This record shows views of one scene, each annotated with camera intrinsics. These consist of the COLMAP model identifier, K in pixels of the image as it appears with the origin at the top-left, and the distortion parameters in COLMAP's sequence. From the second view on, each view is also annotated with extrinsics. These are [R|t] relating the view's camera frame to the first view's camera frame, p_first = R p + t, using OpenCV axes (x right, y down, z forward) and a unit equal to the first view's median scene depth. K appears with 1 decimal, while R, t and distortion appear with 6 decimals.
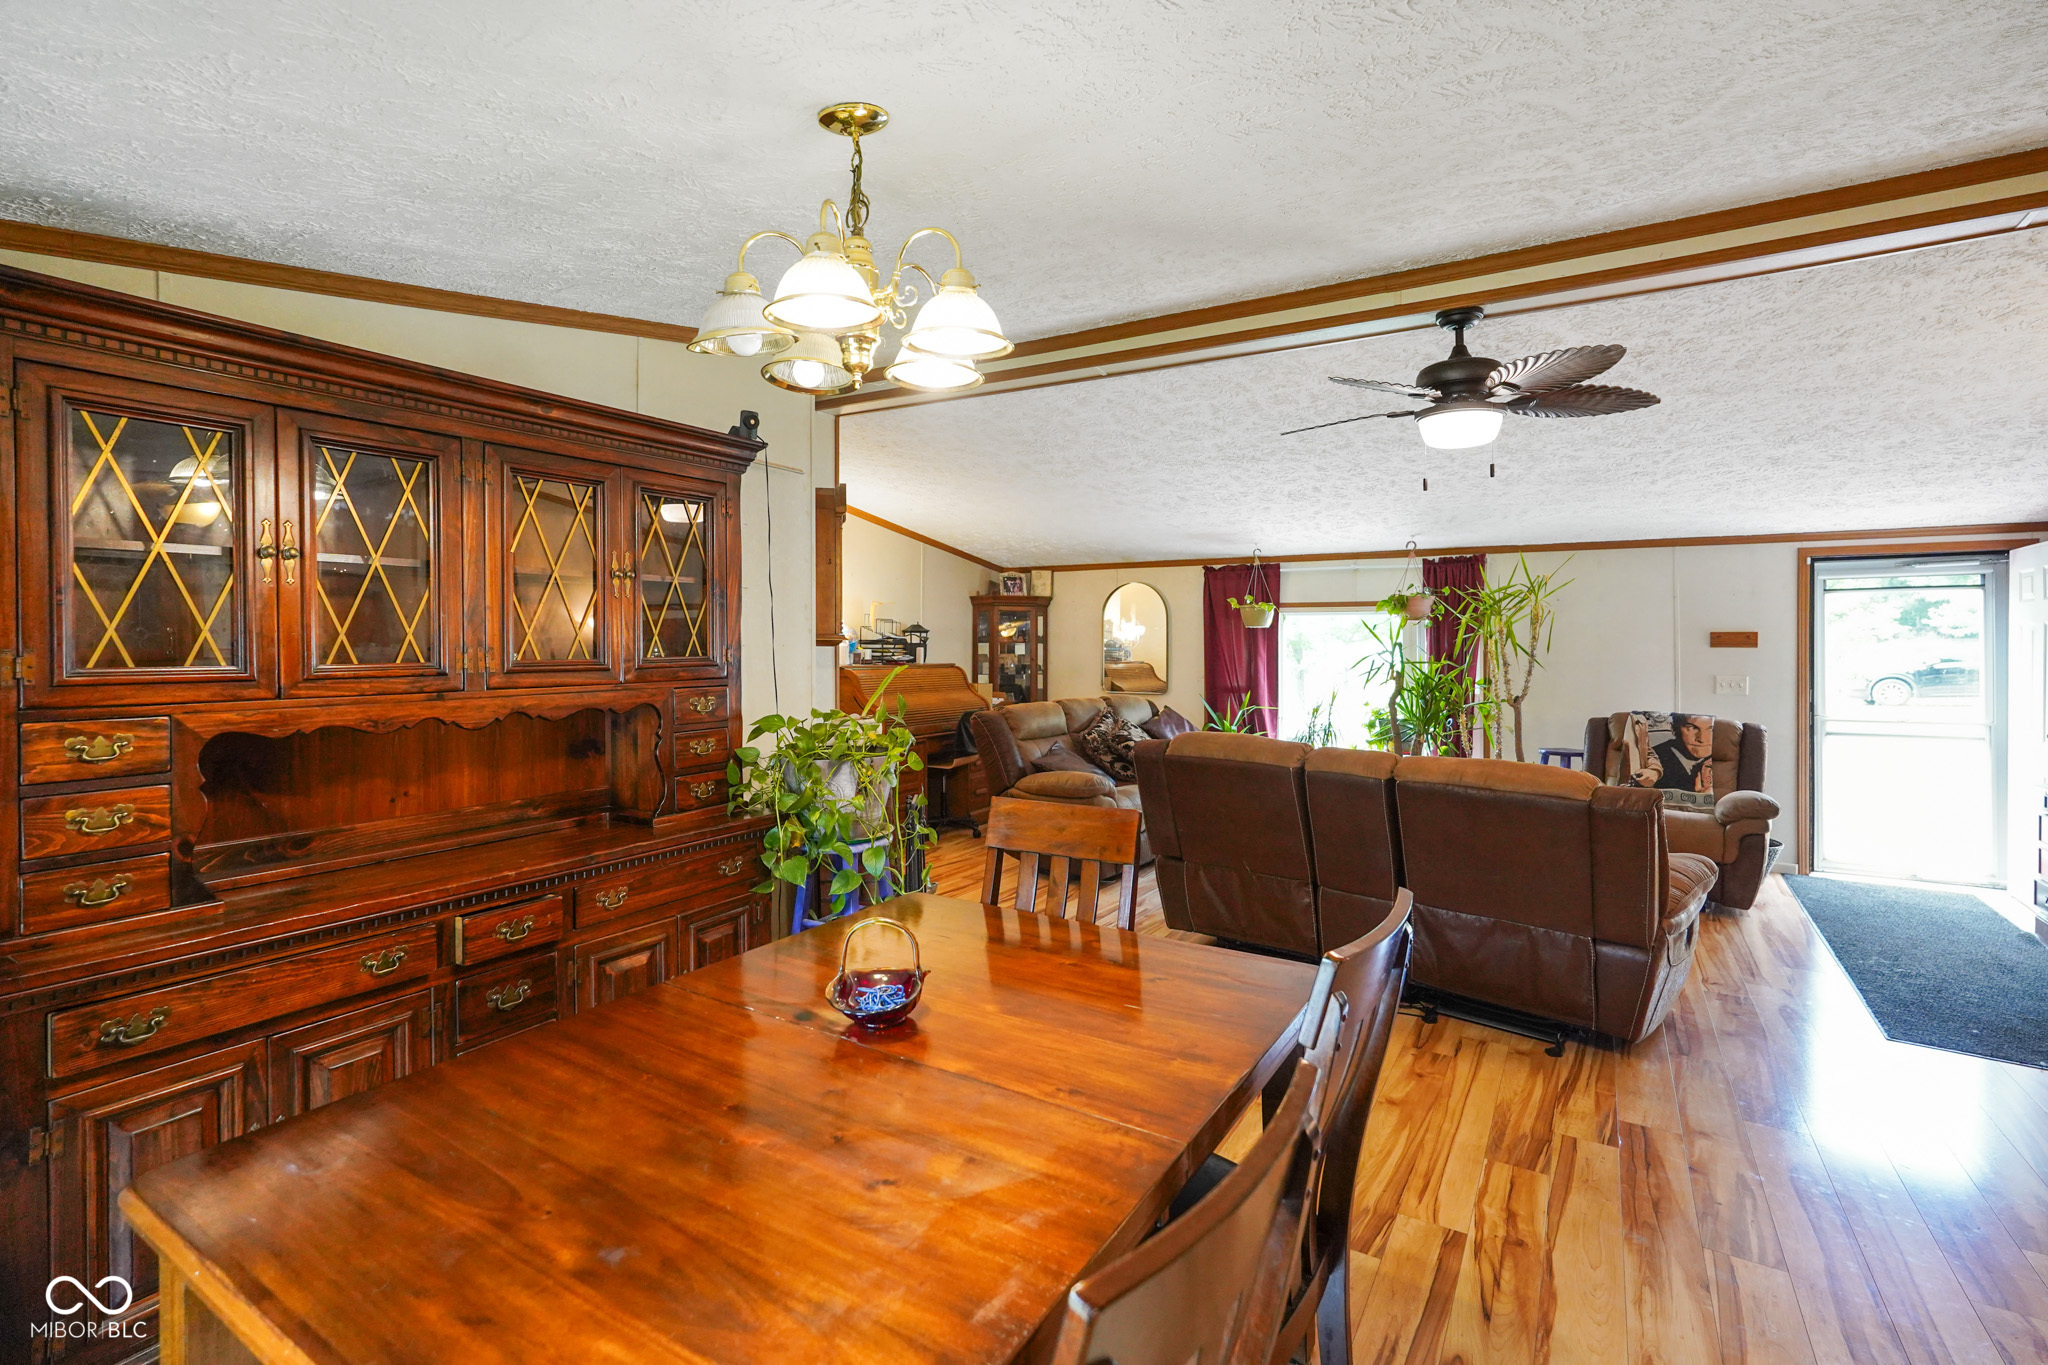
lens RADIAL K [[913.2, 0, 1059.8], [0, 913.2, 640.5], [0, 0, 1]] dist [-0.000419, 0.000202]
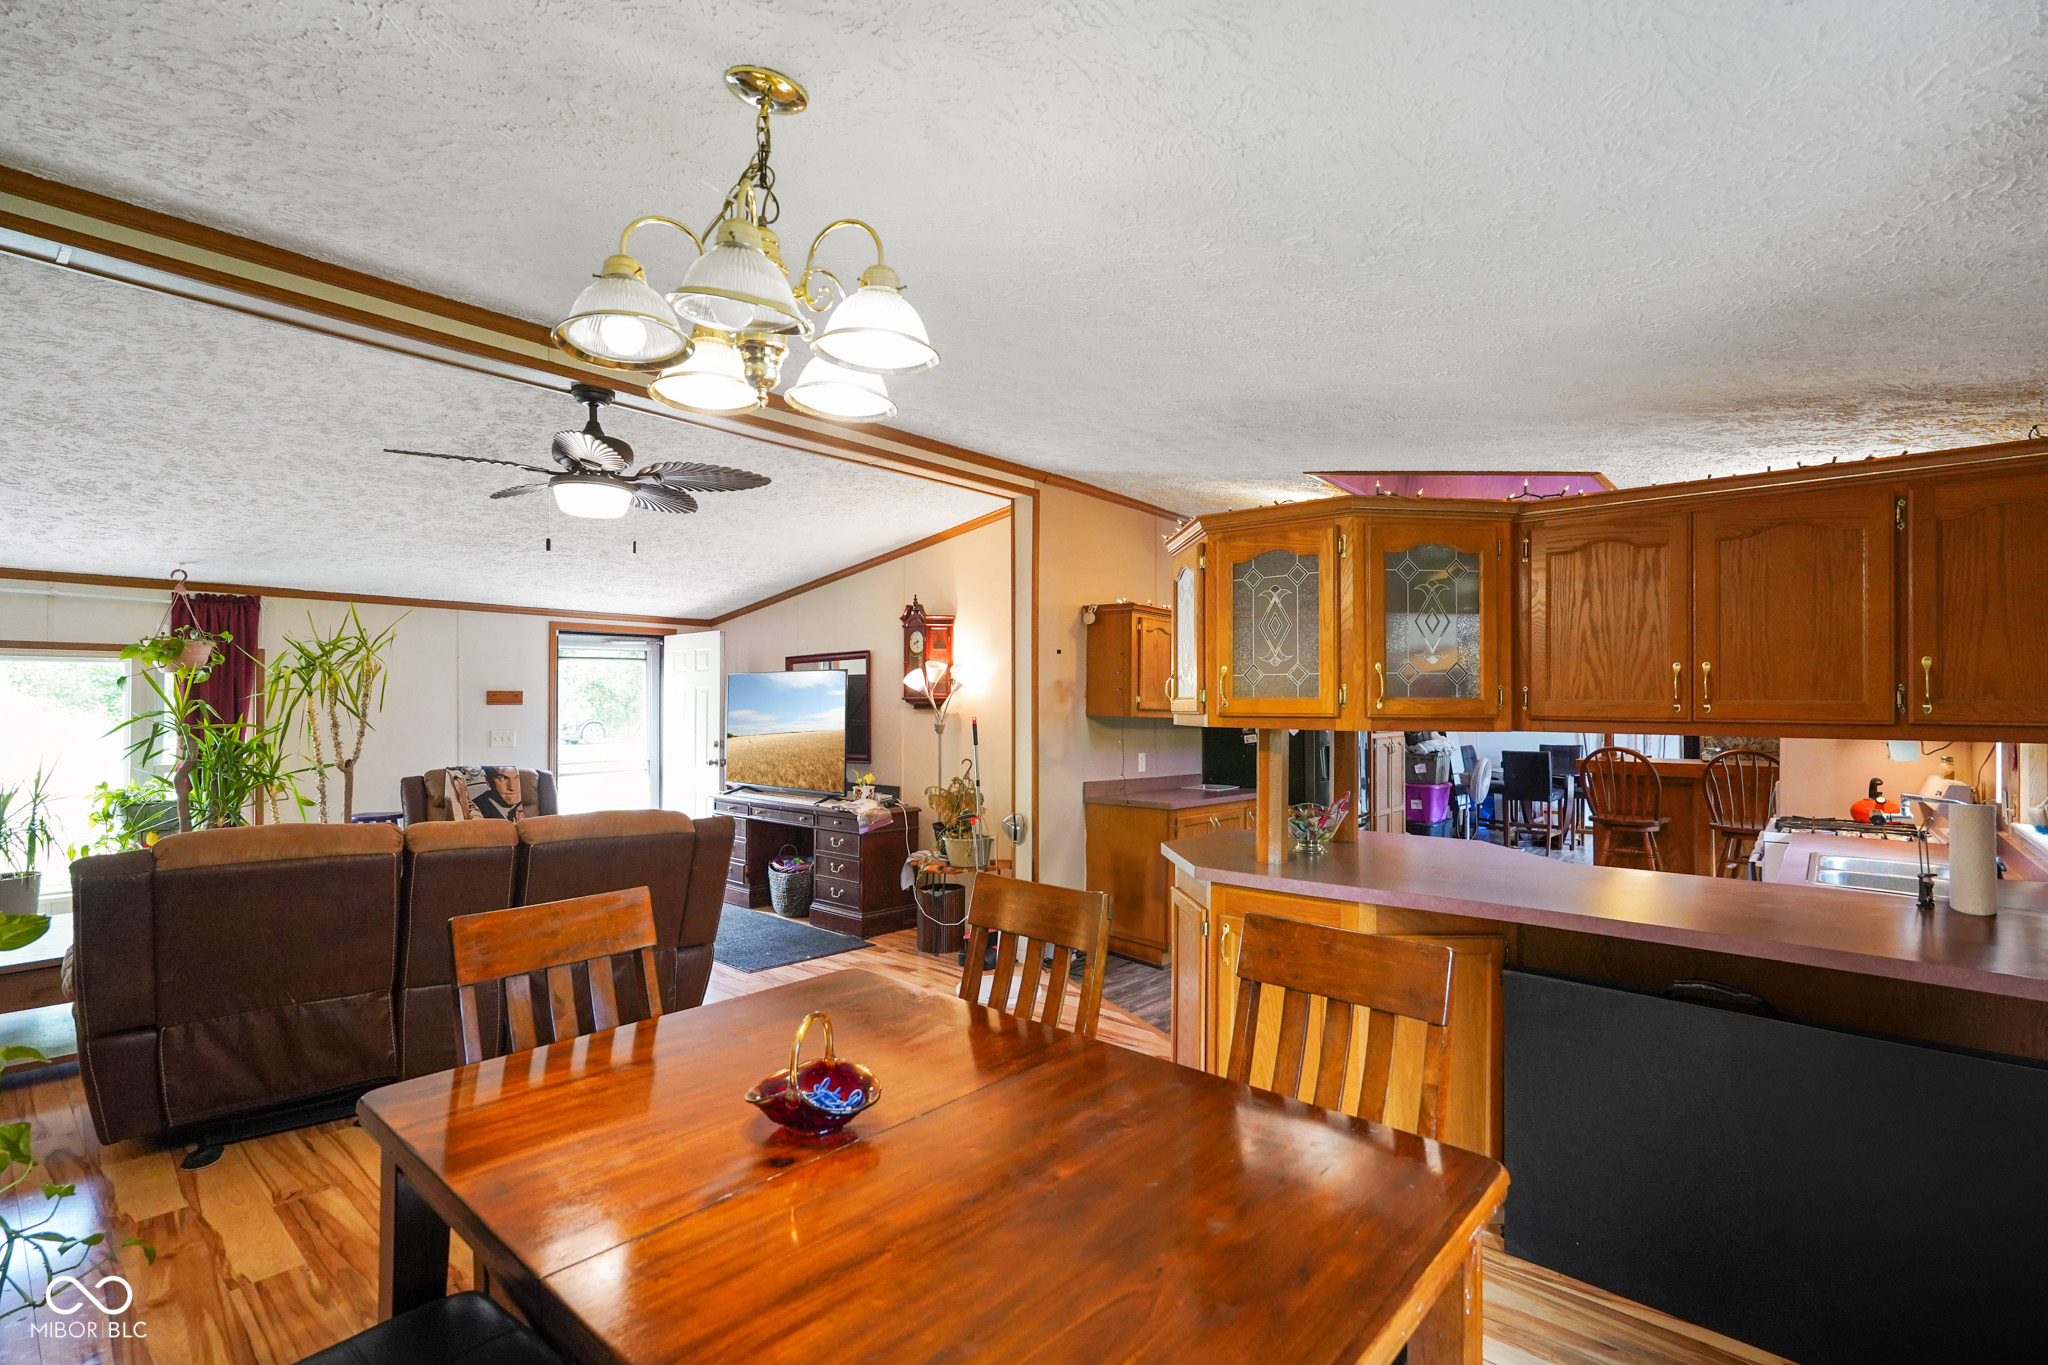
lens RADIAL K [[932.8, 0, 1024.0], [0, 932.8, 682.5], [0, 0, 1]] dist [0.002589, 0.000568]
pose [[0.199112, 0.016965, 0.979830, -0.274645], [-0.002425, 0.999856, -0.016818, -0.002004], [-0.979974, 0.000972, 0.199125, 0.158680]]
